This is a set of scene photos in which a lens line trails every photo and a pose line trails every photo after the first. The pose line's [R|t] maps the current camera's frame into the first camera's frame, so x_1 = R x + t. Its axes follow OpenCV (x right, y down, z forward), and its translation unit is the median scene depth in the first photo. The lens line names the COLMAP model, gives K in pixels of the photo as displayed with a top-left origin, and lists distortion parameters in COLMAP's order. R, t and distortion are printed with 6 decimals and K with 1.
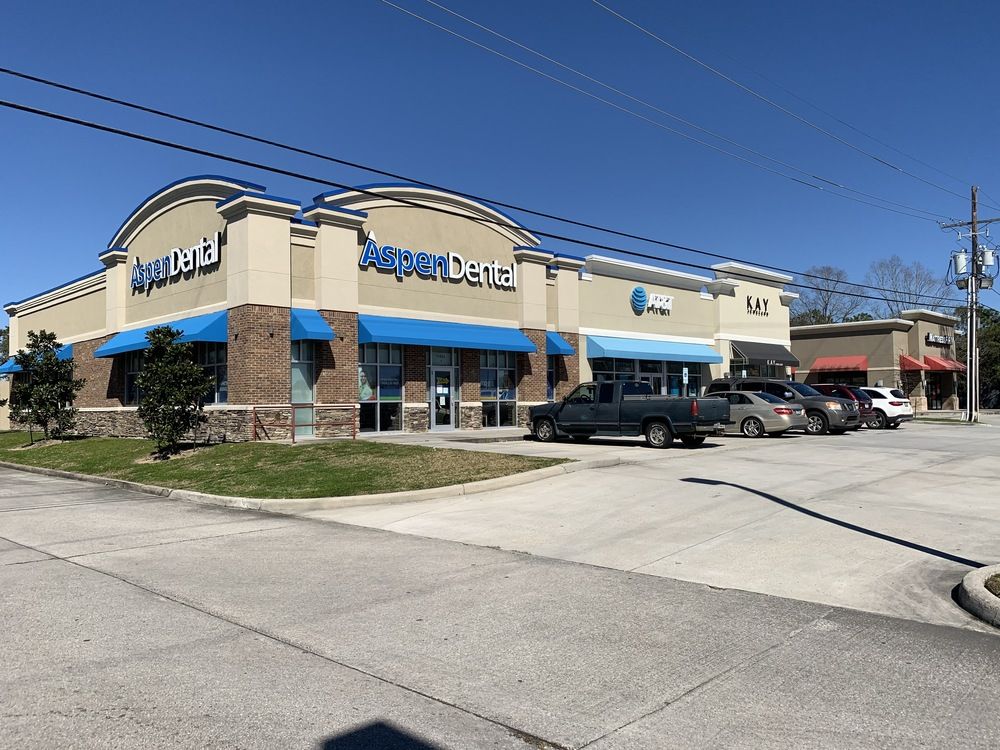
lens RADIAL K [[763.7, 0, 500.0], [0, 763.7, 375.0], [0, 0, 1]] dist [0.143418, -0.358302]
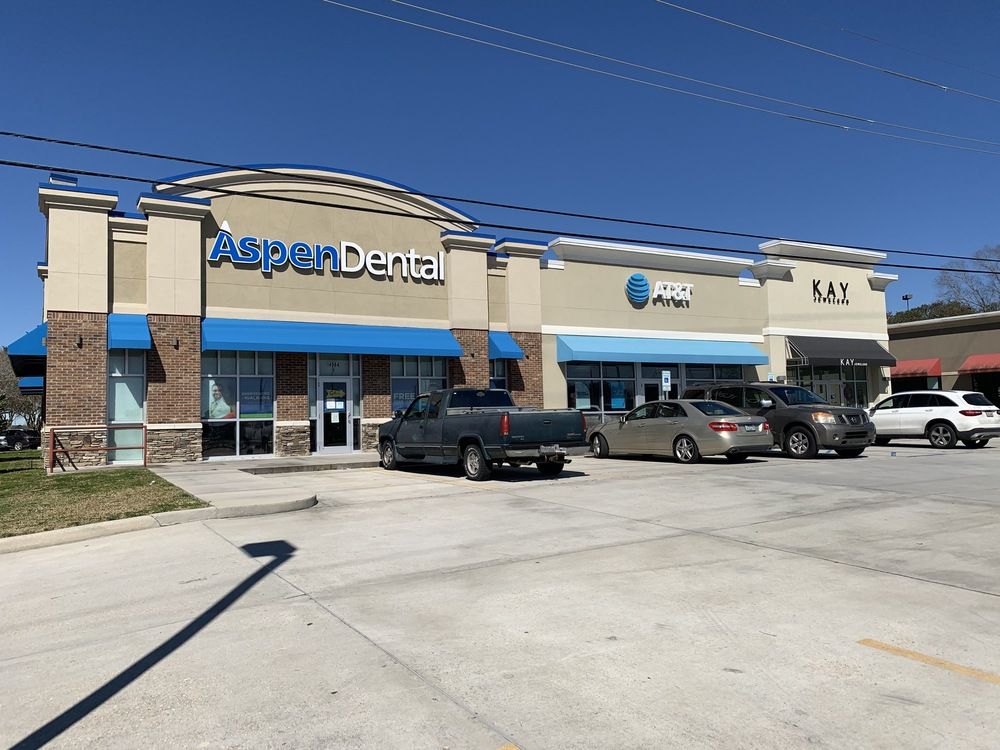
lens RADIAL K [[763.7, 0, 500.0], [0, 763.7, 375.0], [0, 0, 1]] dist [0.143418, -0.358302]
pose [[0.970215, -0.025361, -0.240916, 0.297966], [0.021577, 0.999599, -0.018332, 0.006239], [0.241285, 0.012588, 0.970373, 0.215608]]
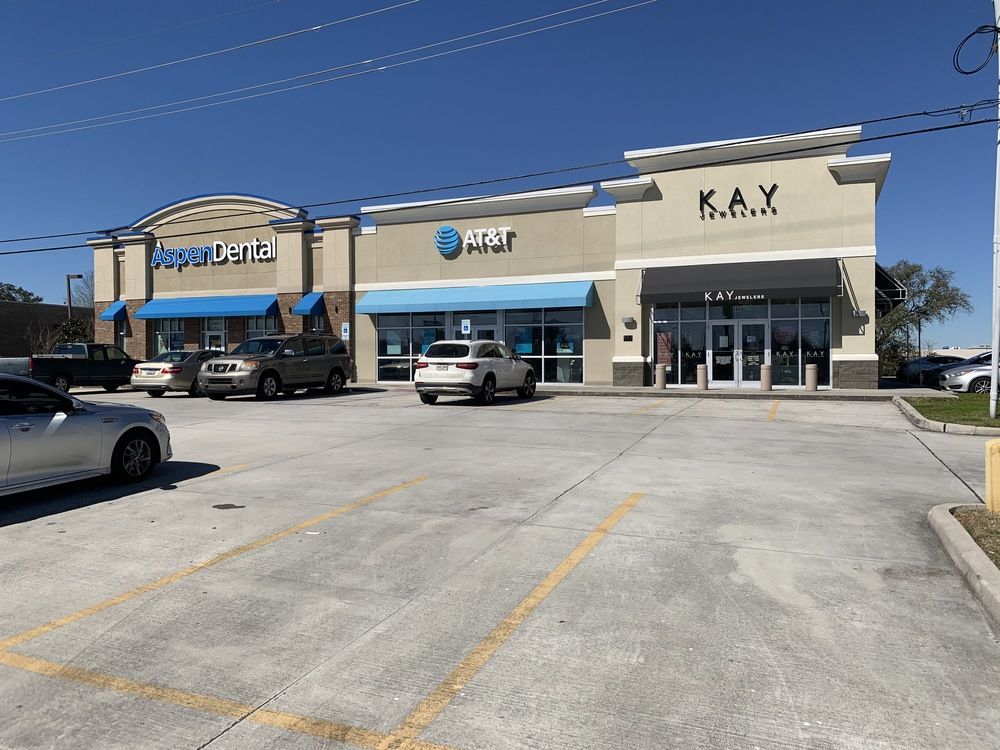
lens RADIAL K [[763.7, 0, 500.0], [0, 763.7, 375.0], [0, 0, 1]] dist [0.143418, -0.358302]
pose [[0.377318, 0.026226, -0.925712, 1.285104], [0.031544, 0.998655, 0.041150, 0.023182], [0.925546, -0.044727, 0.375983, 0.925643]]
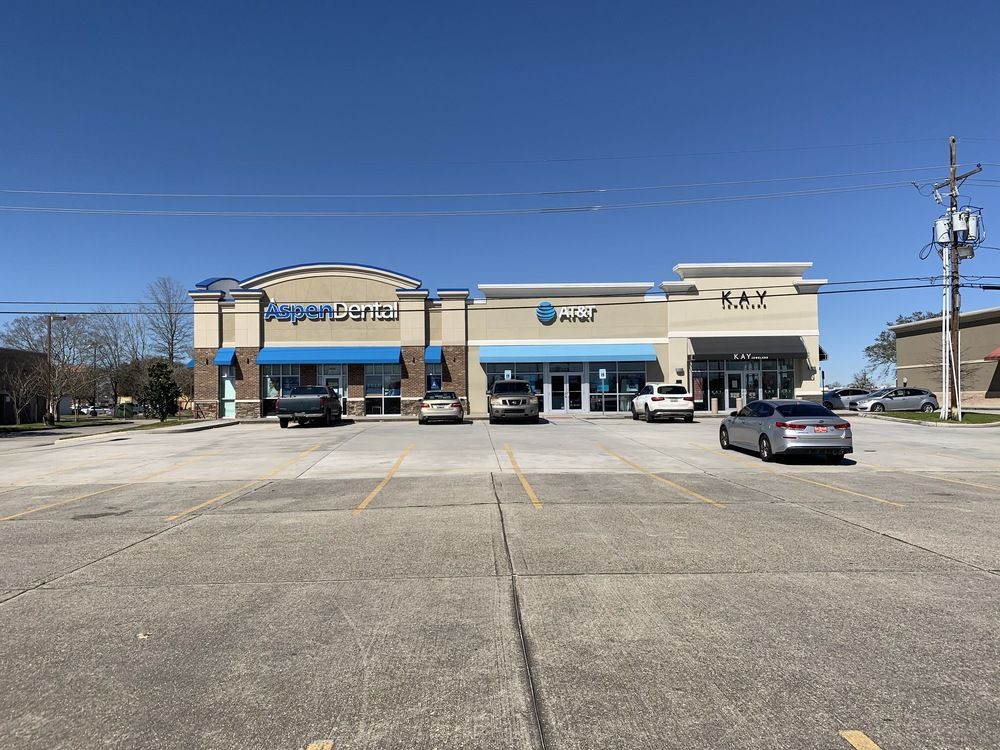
lens RADIAL K [[763.7, 0, 500.0], [0, 763.7, 375.0], [0, 0, 1]] dist [0.143418, -0.358302]
pose [[0.732920, -0.018986, -0.680050, 1.212603], [0.028869, 0.999578, 0.003207, -0.006854], [0.679702, -0.021983, 0.733159, 0.078945]]
